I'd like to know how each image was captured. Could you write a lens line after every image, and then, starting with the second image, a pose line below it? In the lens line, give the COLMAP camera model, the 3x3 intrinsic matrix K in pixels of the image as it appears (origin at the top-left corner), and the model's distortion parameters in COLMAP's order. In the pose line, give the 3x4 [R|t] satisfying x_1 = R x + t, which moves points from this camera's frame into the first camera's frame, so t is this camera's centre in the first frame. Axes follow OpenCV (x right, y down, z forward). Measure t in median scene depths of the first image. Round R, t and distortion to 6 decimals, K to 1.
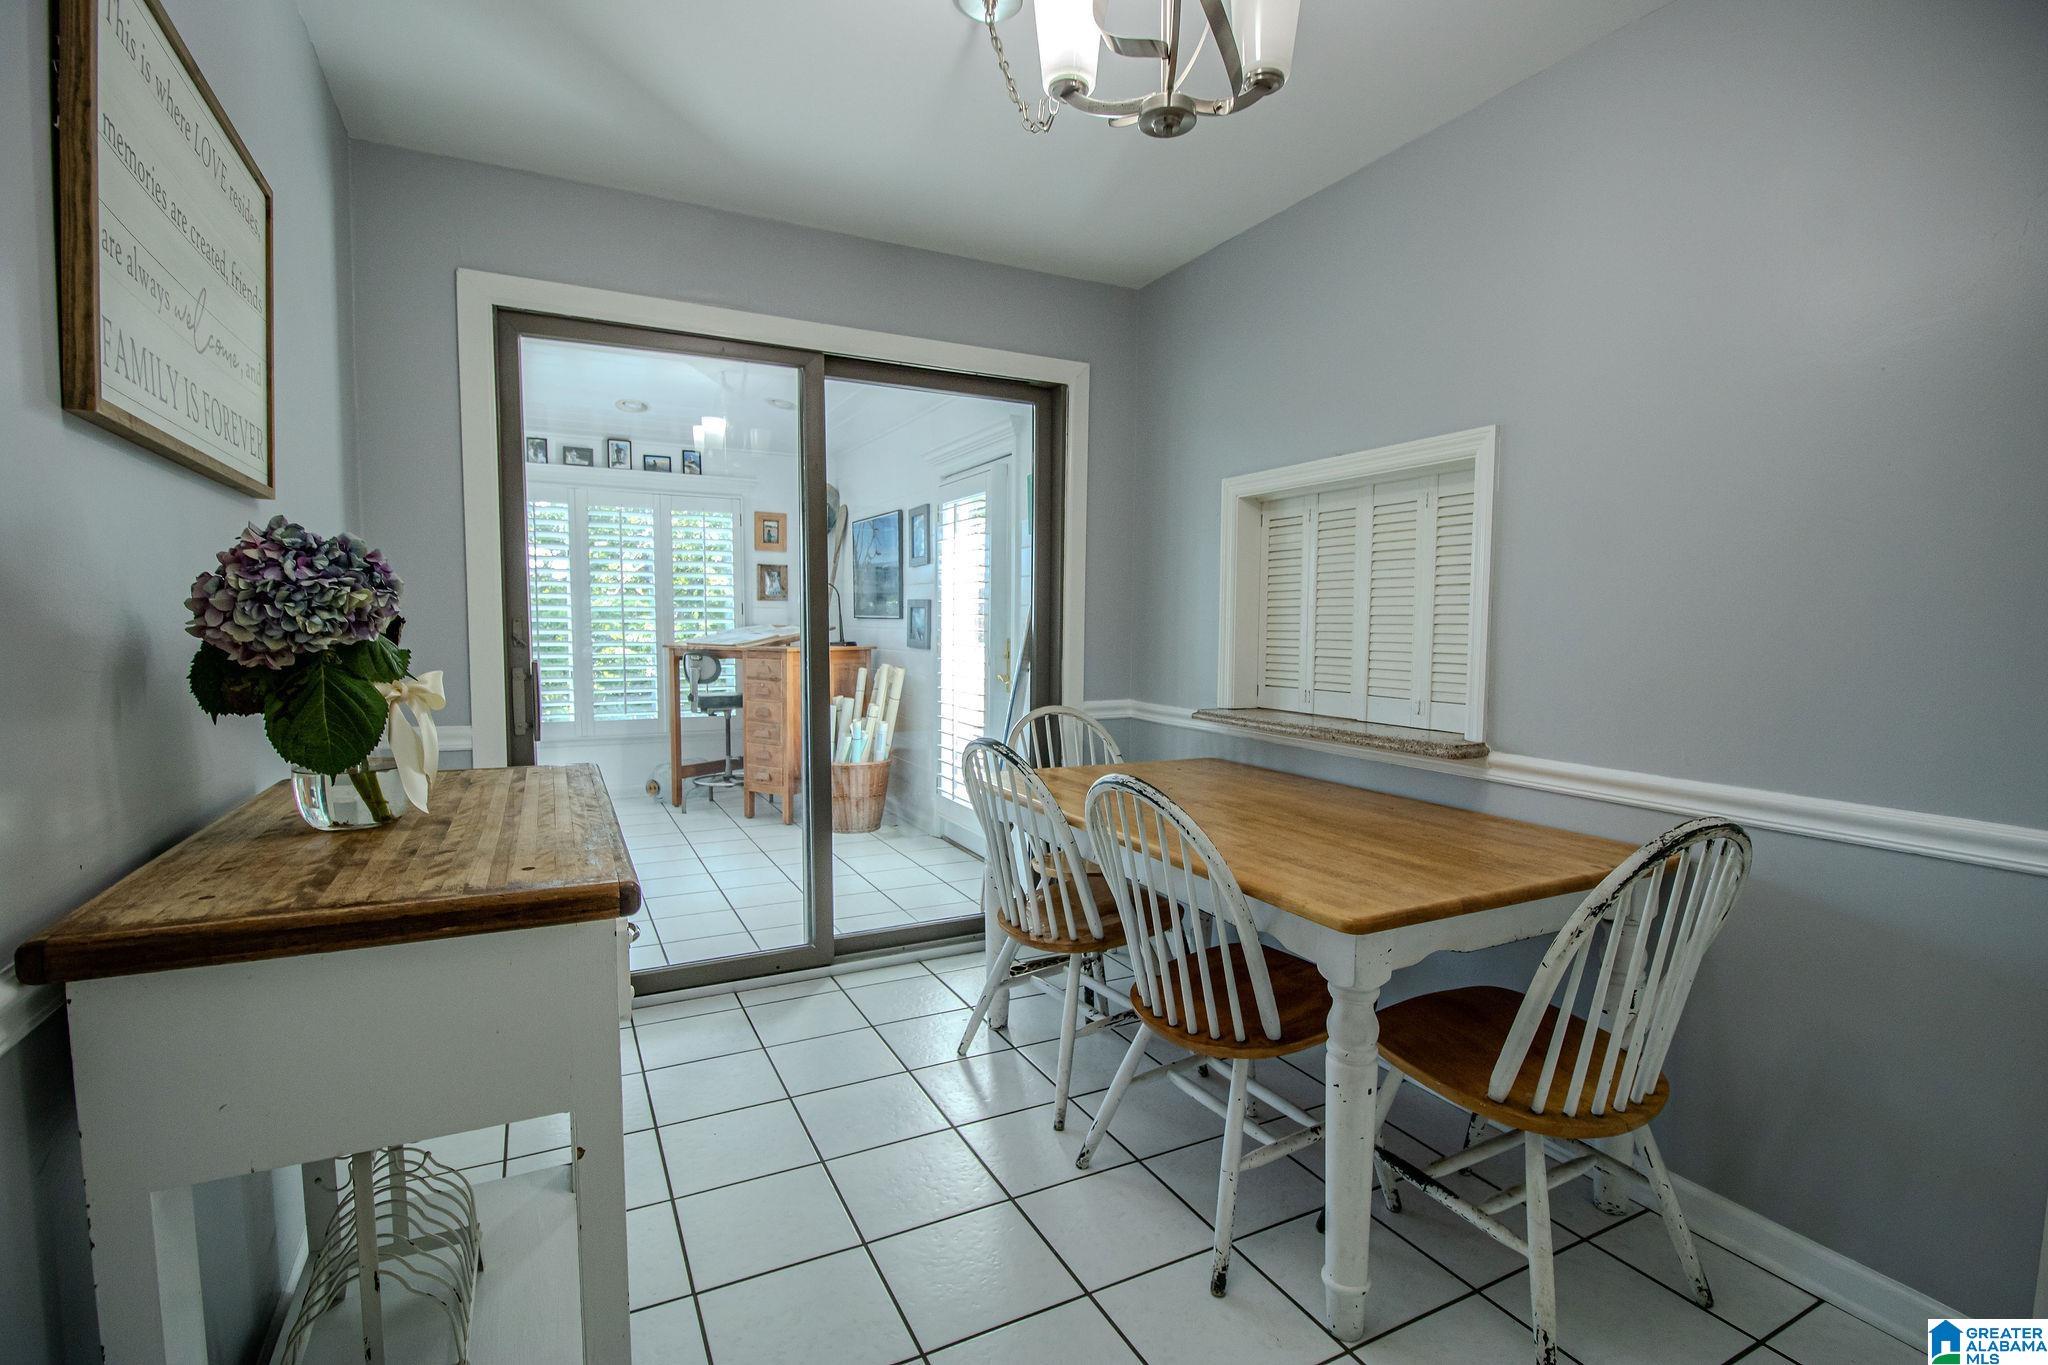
lens RADIAL K [[955.3, 0, 1024.0], [0, 955.3, 682.5], [0, 0, 1]] dist [-0.000679, -0.000198]
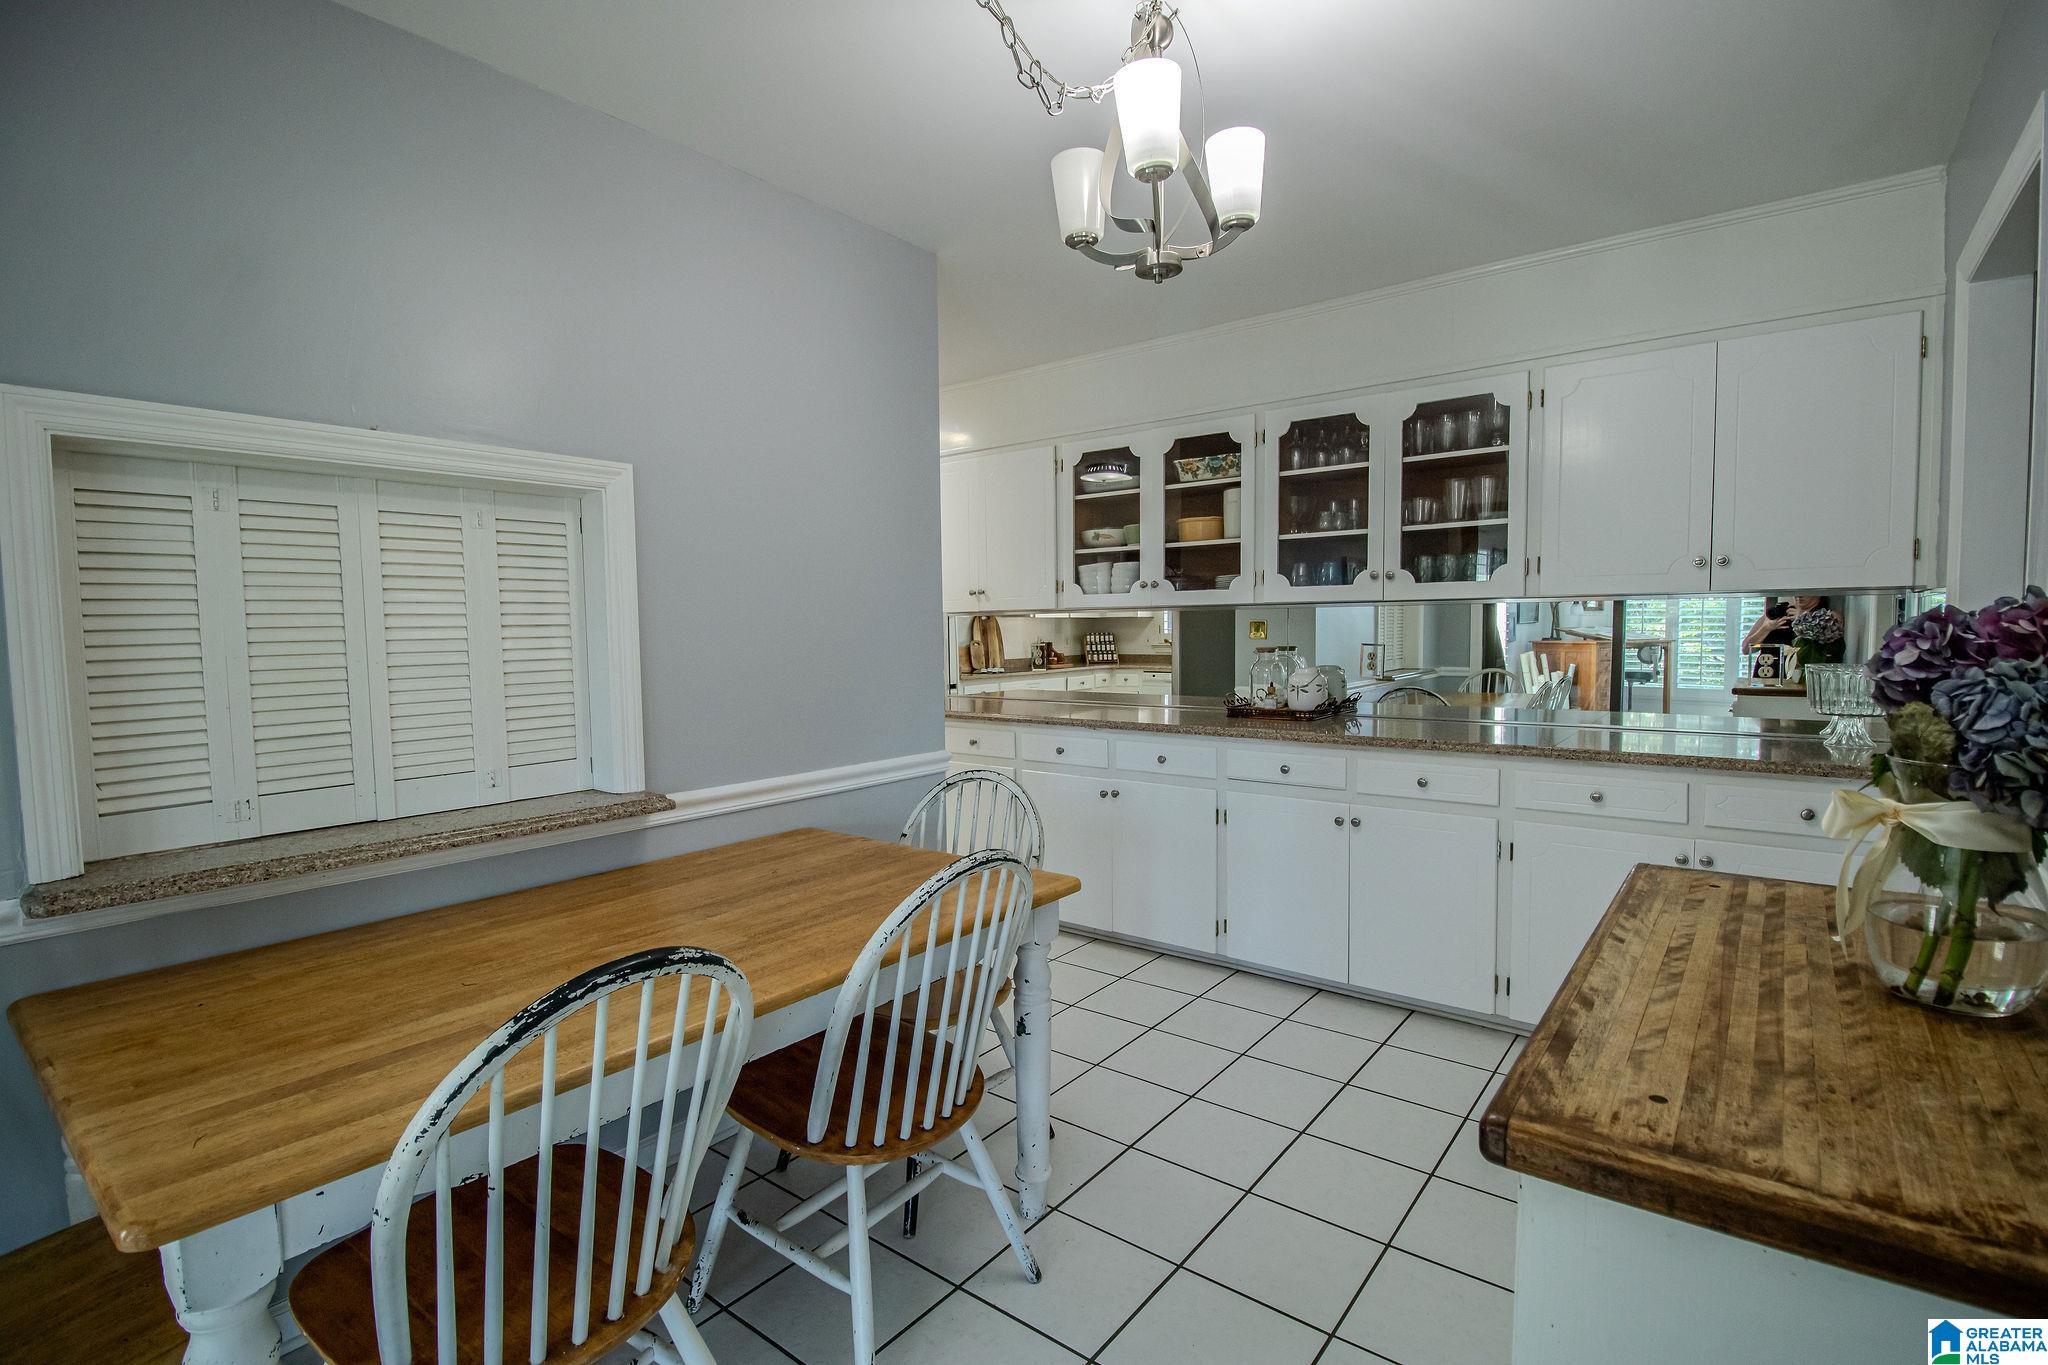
lens RADIAL K [[955.3, 0, 1024.0], [0, 955.3, 682.5], [0, 0, 1]] dist [-0.000679, -0.000198]
pose [[-0.414572, -0.056359, 0.908270, -0.524333], [0.071396, 0.992990, 0.094204, -0.104451], [-0.907212, 0.103901, -0.407642, 0.980682]]
